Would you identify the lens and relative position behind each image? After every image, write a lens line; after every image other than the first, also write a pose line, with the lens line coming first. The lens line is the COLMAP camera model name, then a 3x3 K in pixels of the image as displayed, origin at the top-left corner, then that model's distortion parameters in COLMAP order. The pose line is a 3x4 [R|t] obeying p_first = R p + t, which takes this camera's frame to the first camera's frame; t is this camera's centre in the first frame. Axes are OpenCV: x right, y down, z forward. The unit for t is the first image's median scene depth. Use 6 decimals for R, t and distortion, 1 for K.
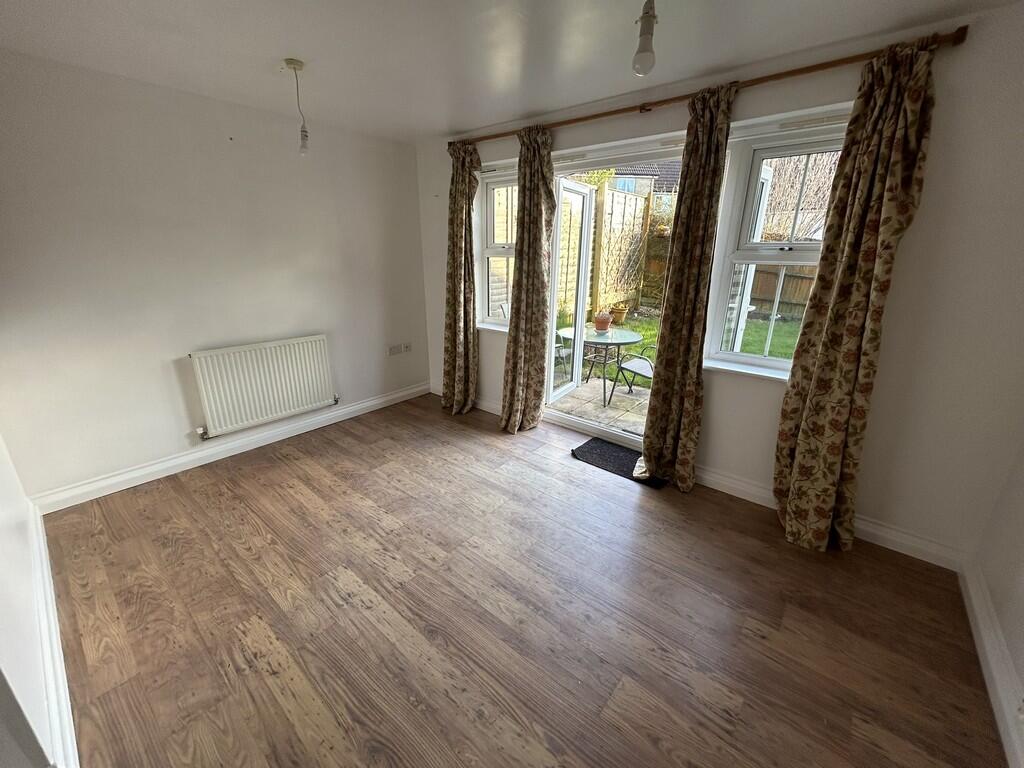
lens RADIAL K [[409.9, 0, 517.0], [0, 409.9, 383.8], [0, 0, 1]] dist [-0.001725, -0.000044]
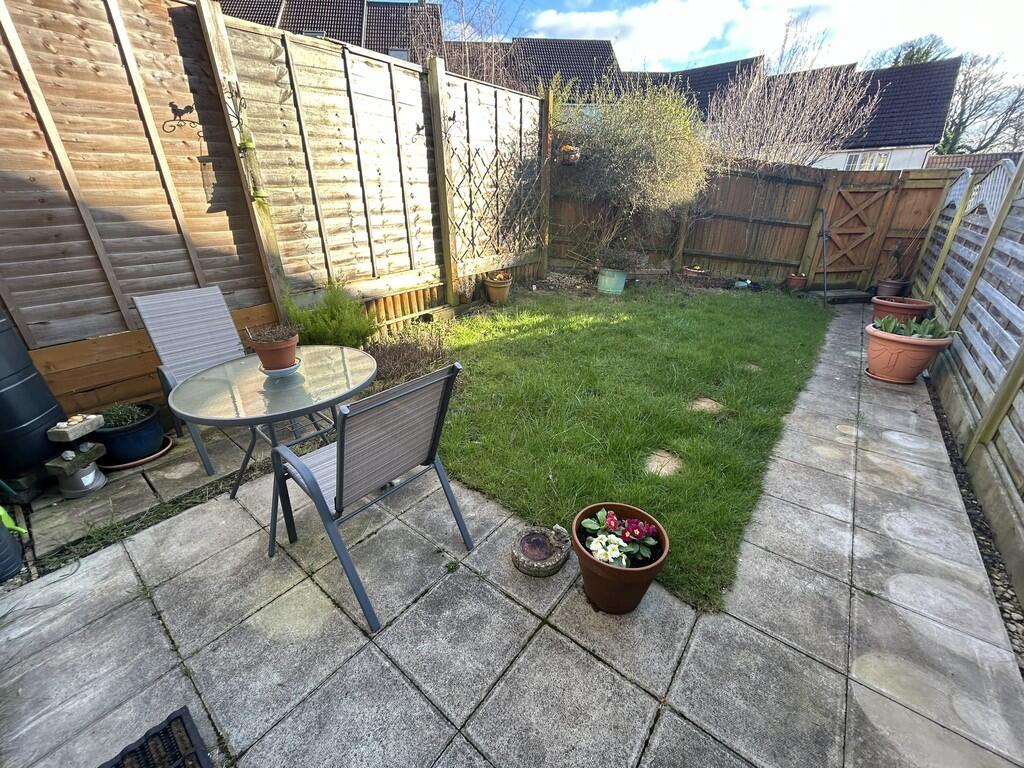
lens RADIAL K [[409.9, 0, 517.0], [0, 409.9, 383.8], [0, 0, 1]] dist [-0.001725, -0.000044]
pose [[0.999531, -0.026155, 0.015904, 0.265731], [0.024270, 0.993750, 0.108957, -0.091569], [-0.018654, -0.108520, 0.993919, 0.338394]]
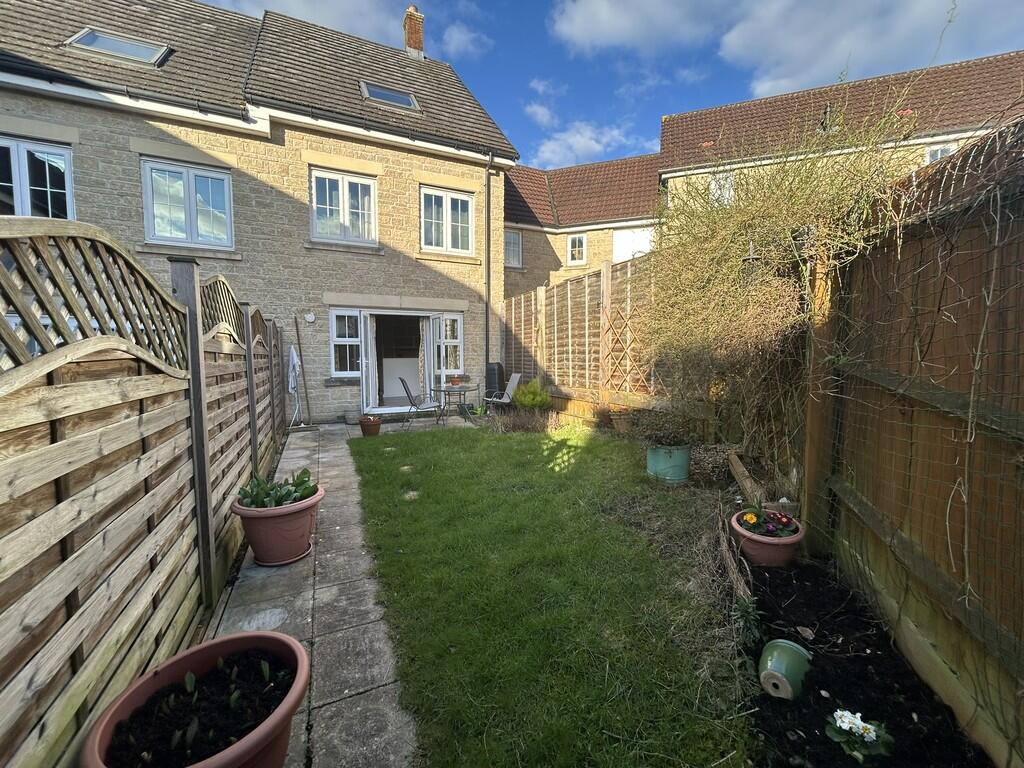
lens RADIAL K [[409.9, 0, 517.0], [0, 409.9, 383.8], [0, 0, 1]] dist [-0.001725, -0.000044]
pose [[-0.422923, 0.054917, -0.904500, 0.738593], [-0.285900, 0.939093, 0.190698, -0.246457], [0.859882, 0.339247, -0.381464, 0.852805]]
